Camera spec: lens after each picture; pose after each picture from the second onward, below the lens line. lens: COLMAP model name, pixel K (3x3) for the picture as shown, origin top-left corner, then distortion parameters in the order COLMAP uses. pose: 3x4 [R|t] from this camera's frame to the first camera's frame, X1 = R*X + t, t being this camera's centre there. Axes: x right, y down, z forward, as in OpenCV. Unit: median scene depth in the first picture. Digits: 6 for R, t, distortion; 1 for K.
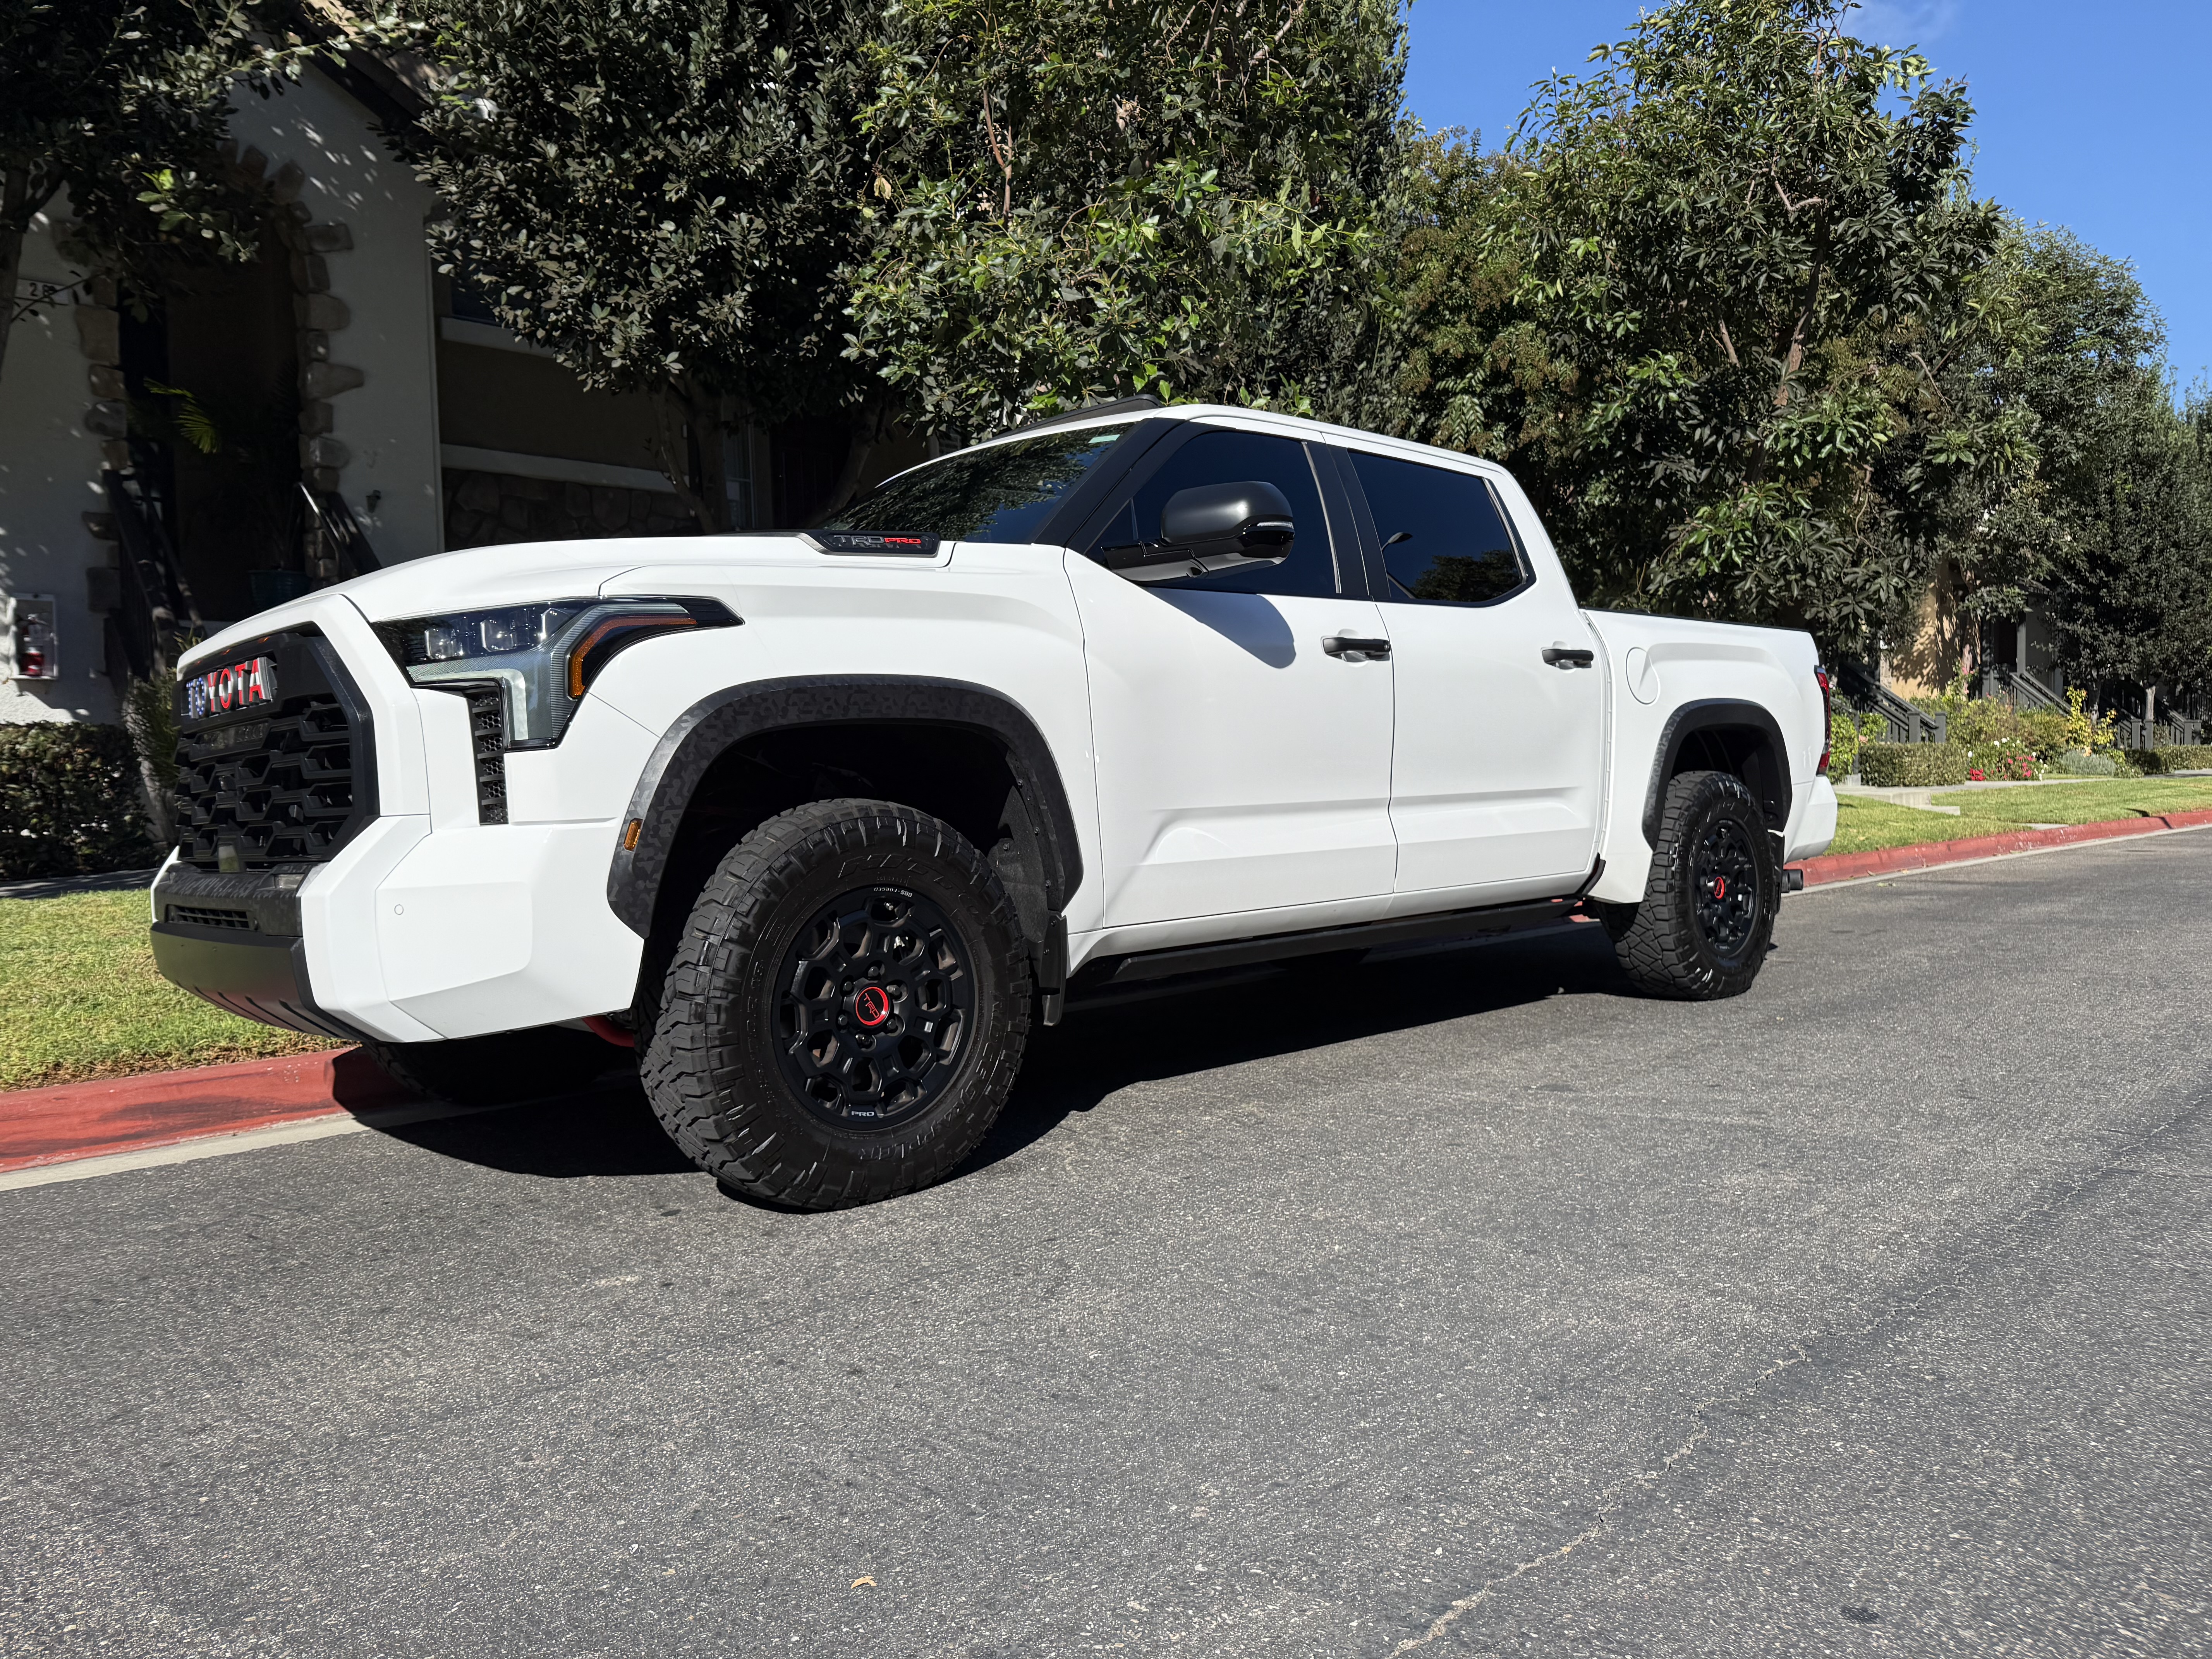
lens RADIAL K [[1551.8, 0, 1095.6], [0, 1551.8, 826.9], [0, 0, 1]] dist [0.077676, -0.095543]
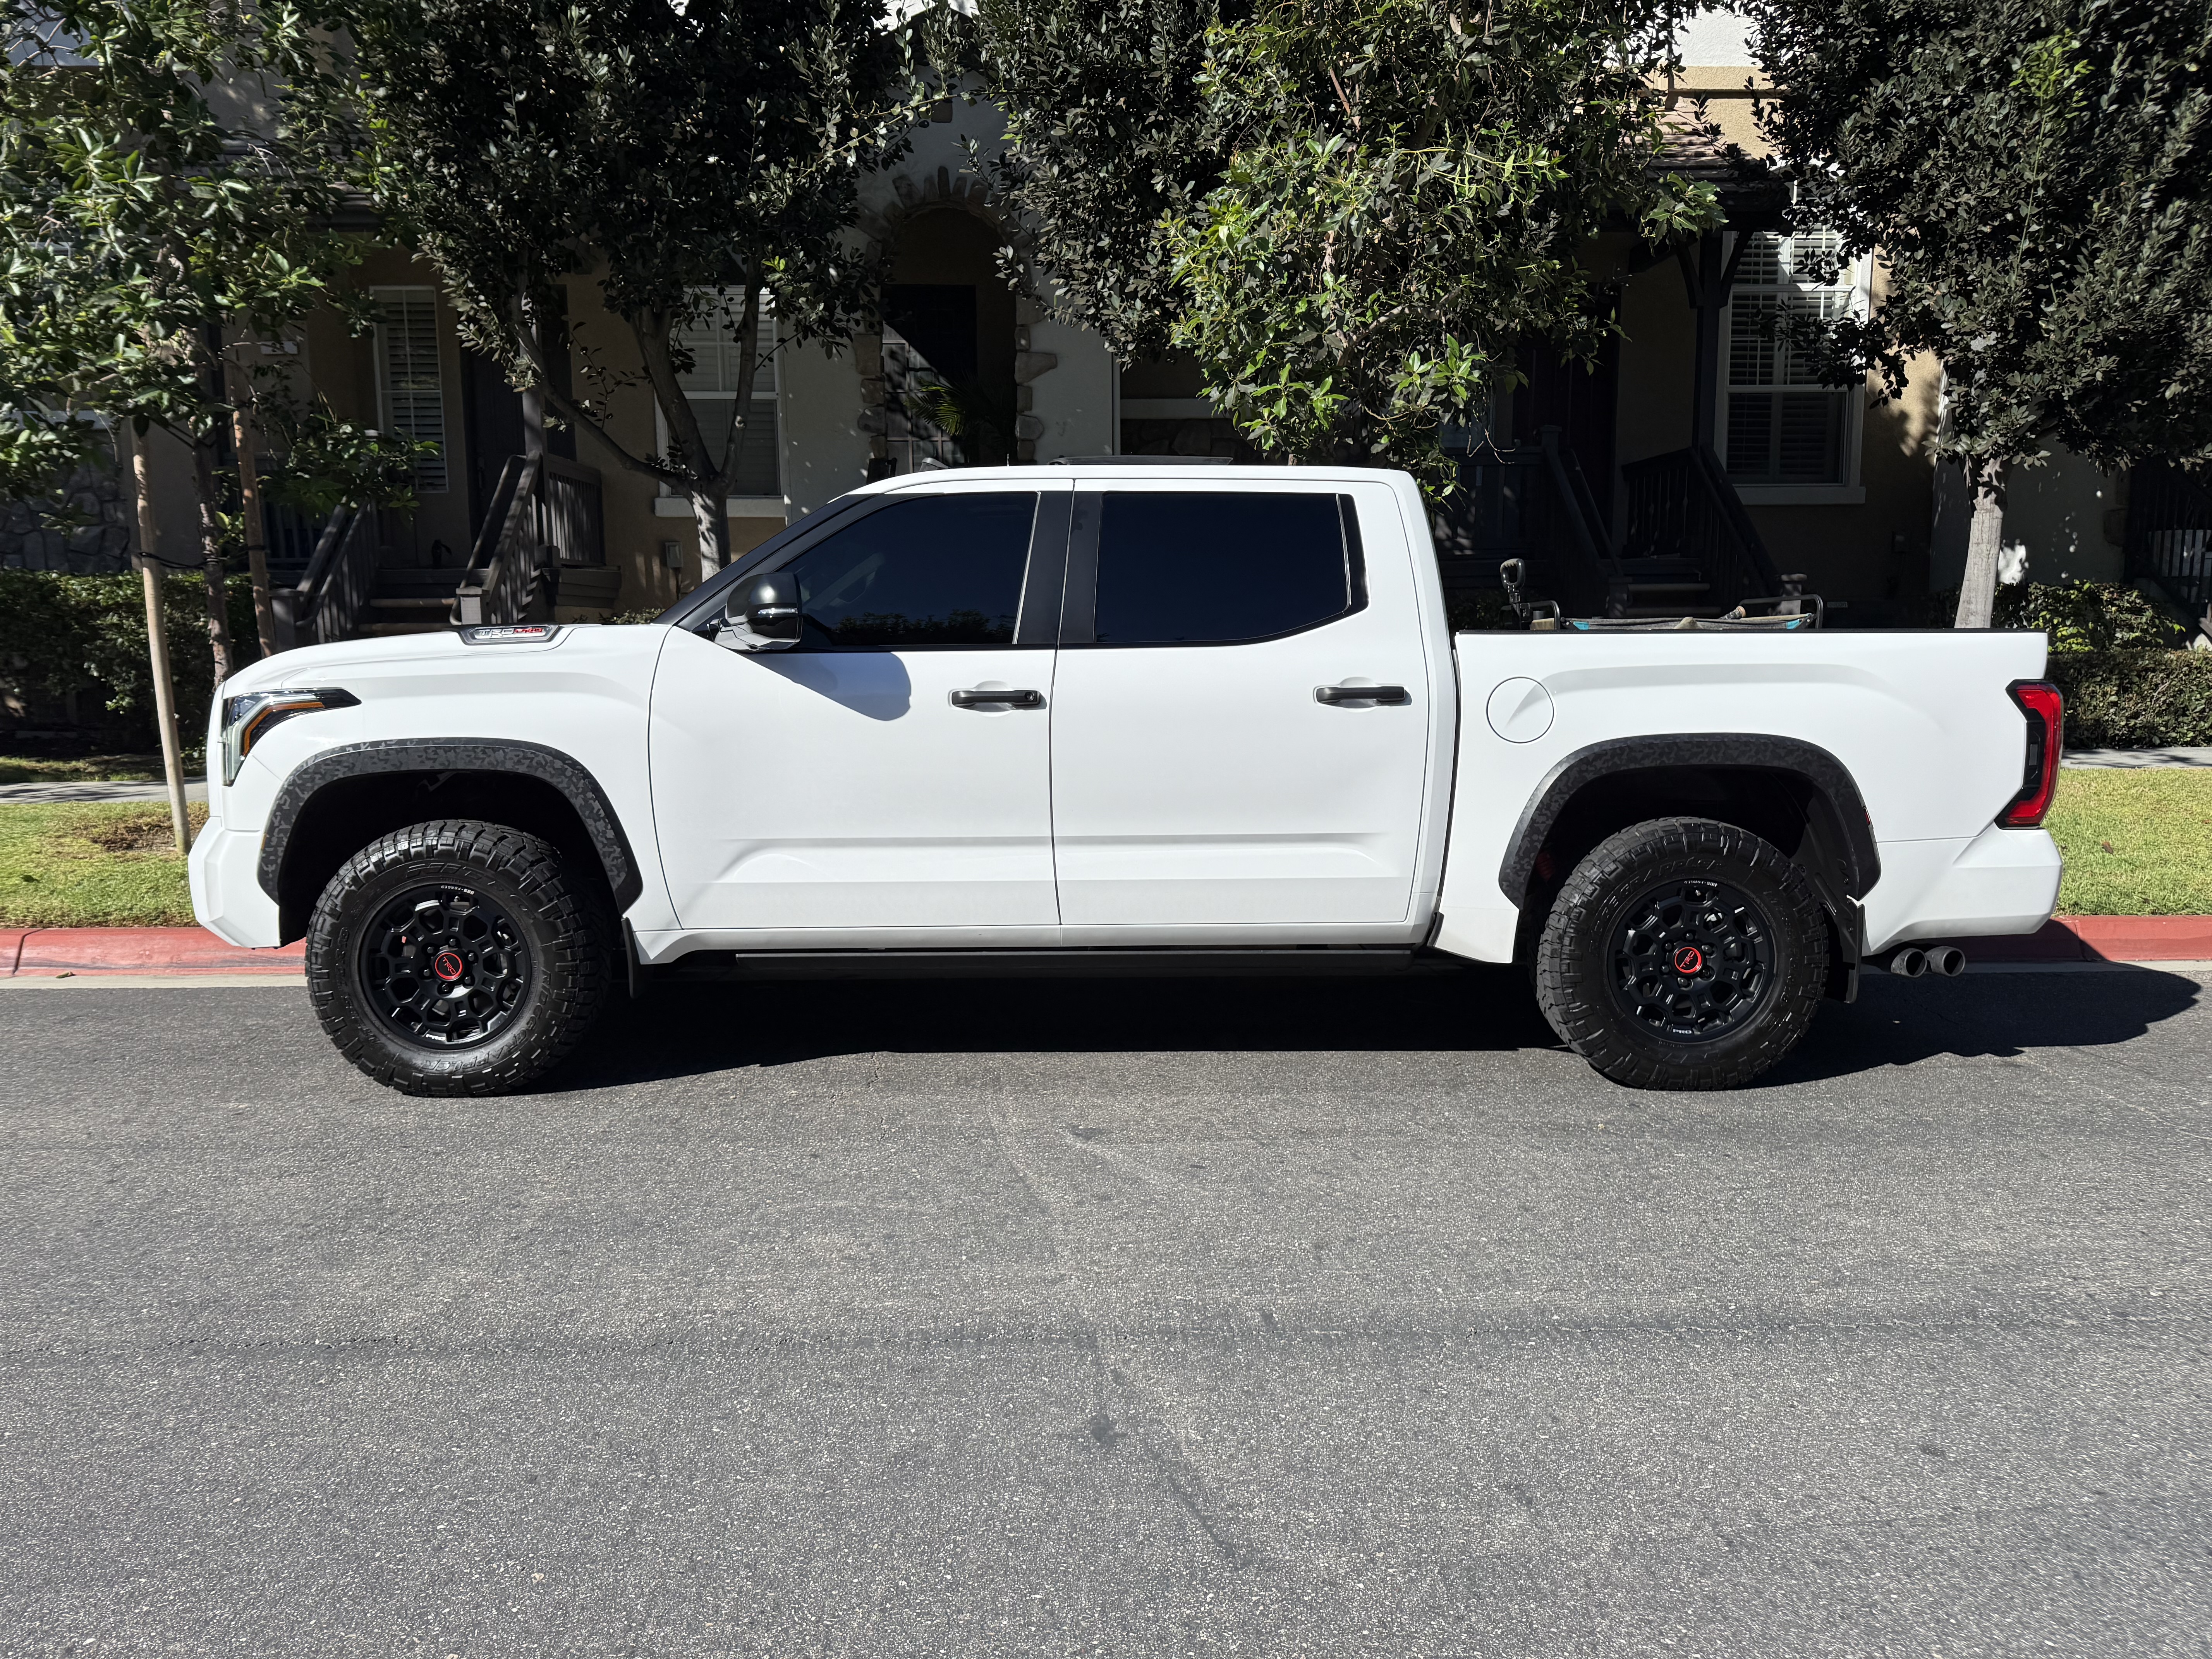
lens RADIAL K [[1567.7, 0, 1106.0], [0, 1567.7, 829.5], [0, 0, 1]] dist [0.038964, -0.036741]
pose [[0.745870, 0.105027, -0.657759, 0.482161], [-0.040548, 0.992819, 0.112548, -0.076599], [0.664856, -0.057276, 0.744773, 0.120507]]
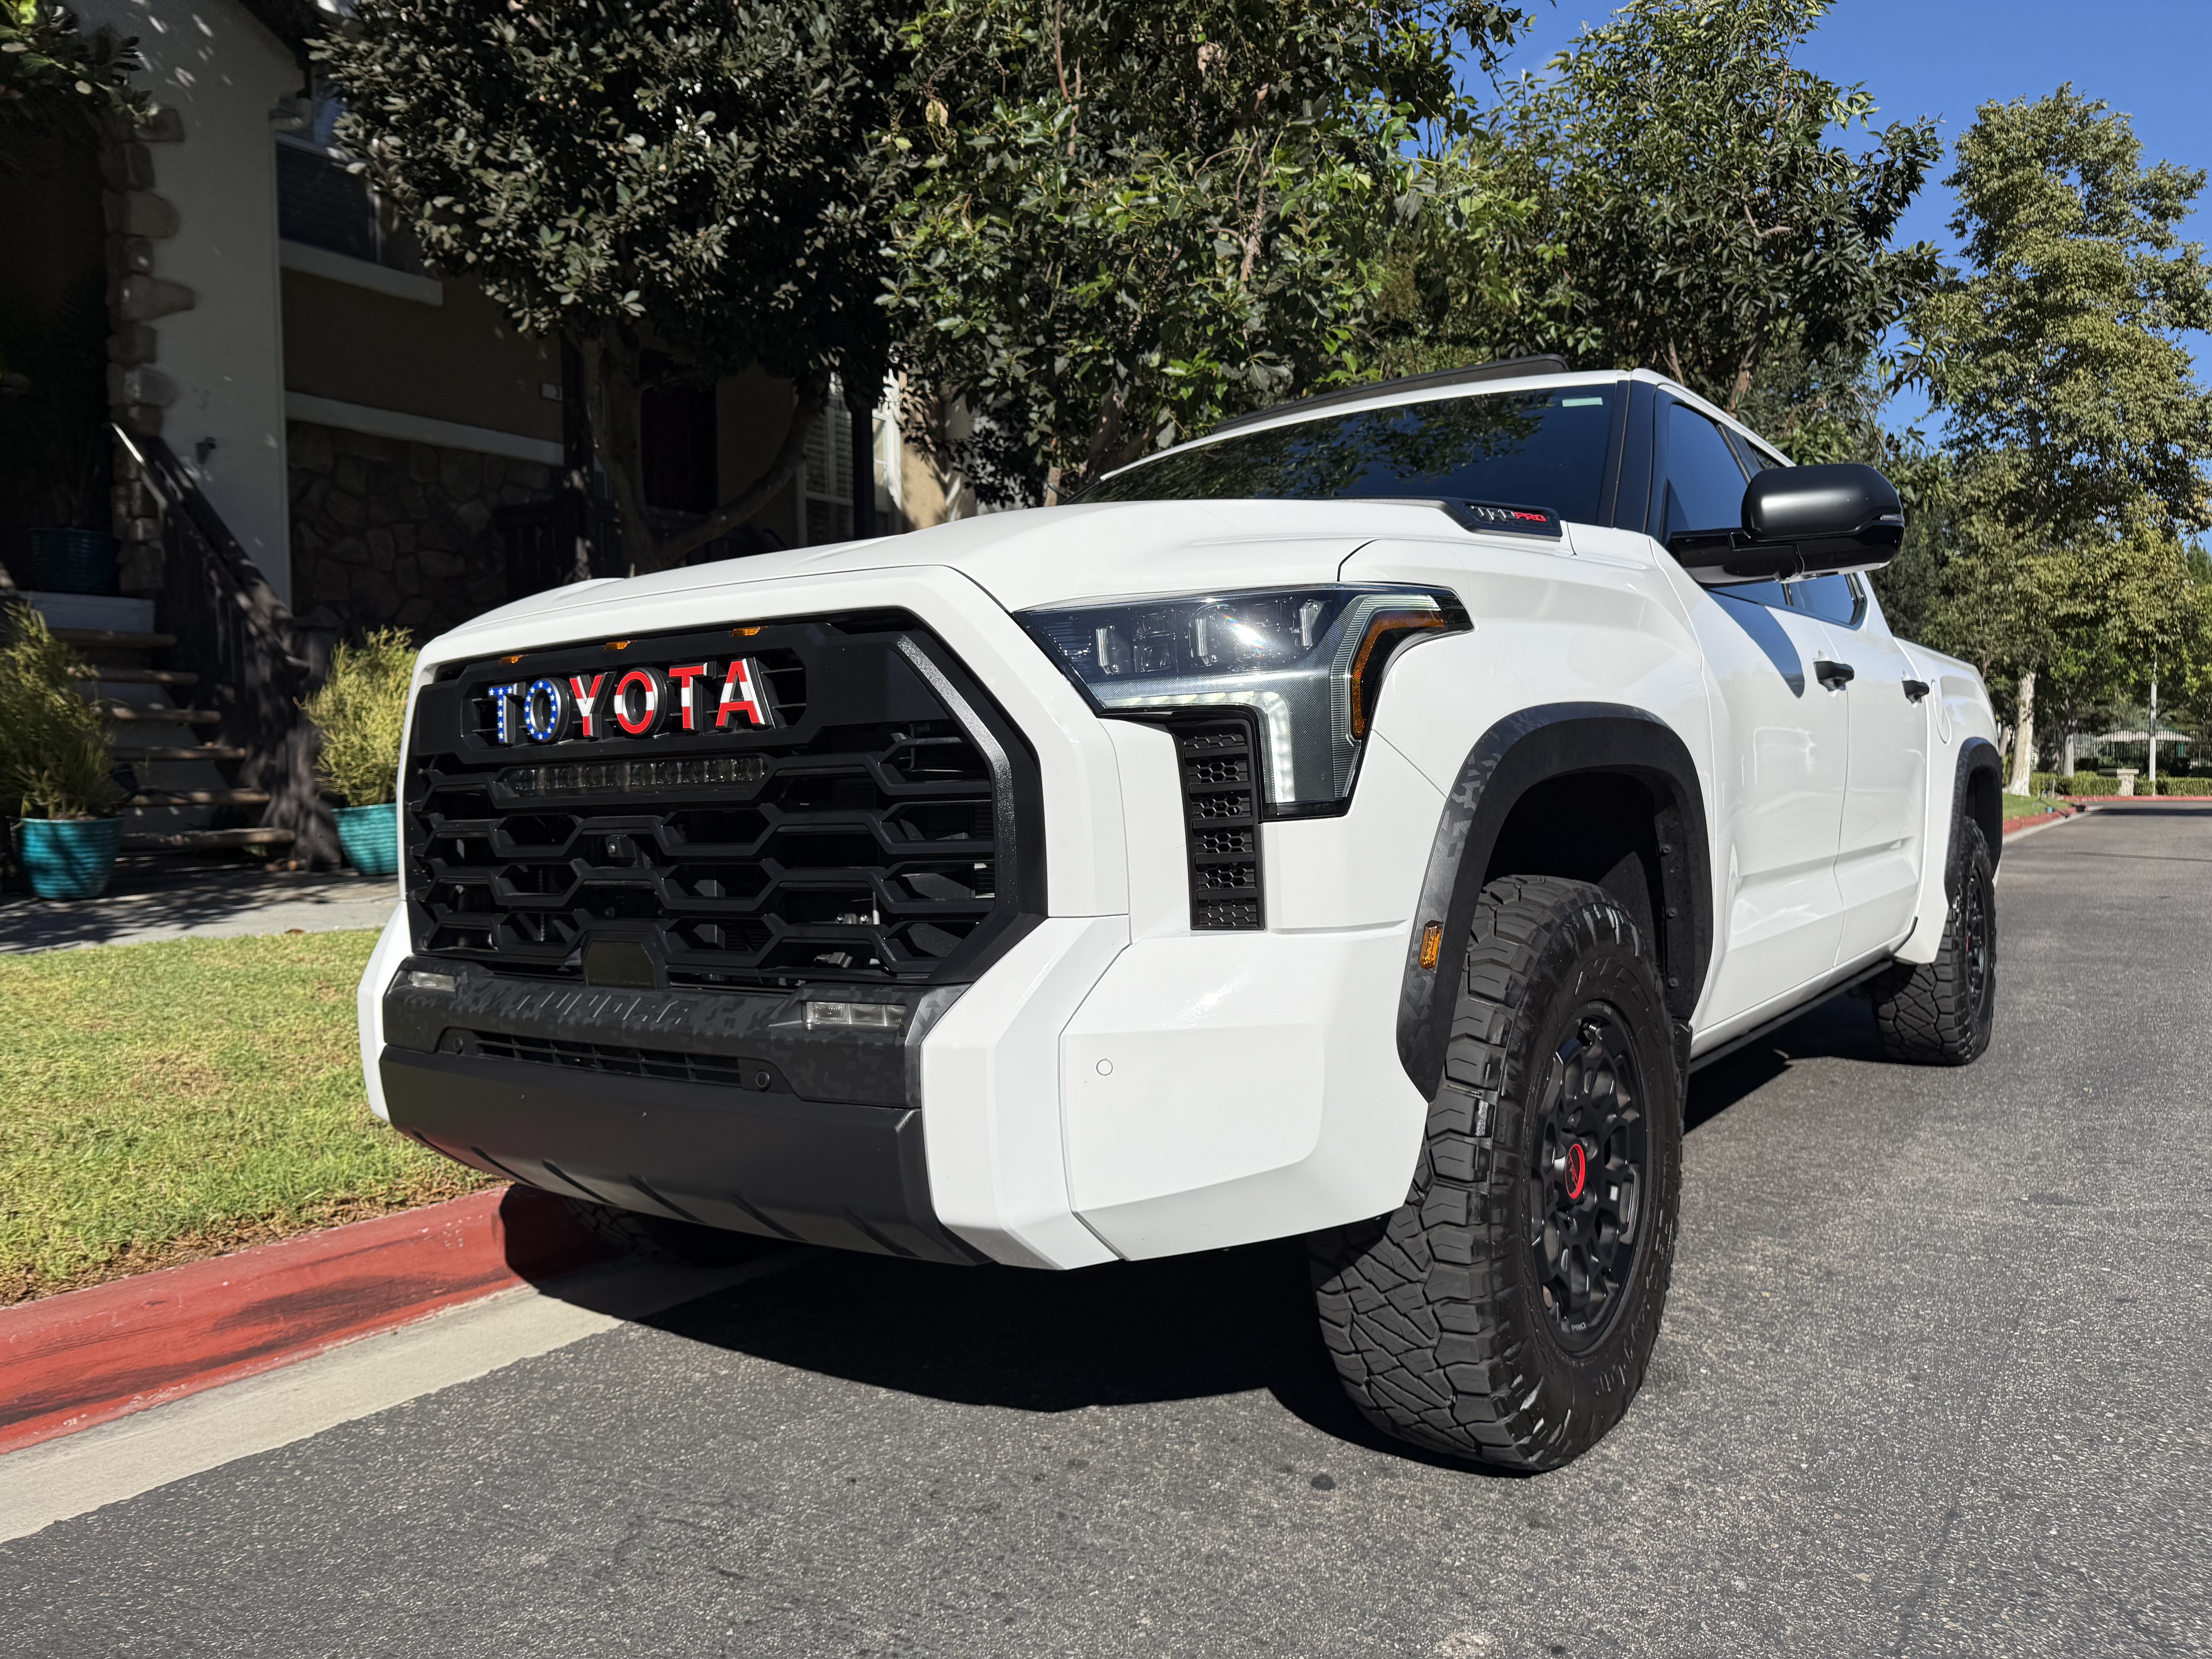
lens RADIAL K [[1567.7, 0, 1106.0], [0, 1567.7, 829.5], [0, 0, 1]] dist [0.038964, -0.036741]
pose [[0.981614, 0.008265, 0.190697, -0.187515], [-0.007772, 0.999964, -0.003333, -0.013799], [-0.190717, 0.001790, 0.981643, 0.126768]]
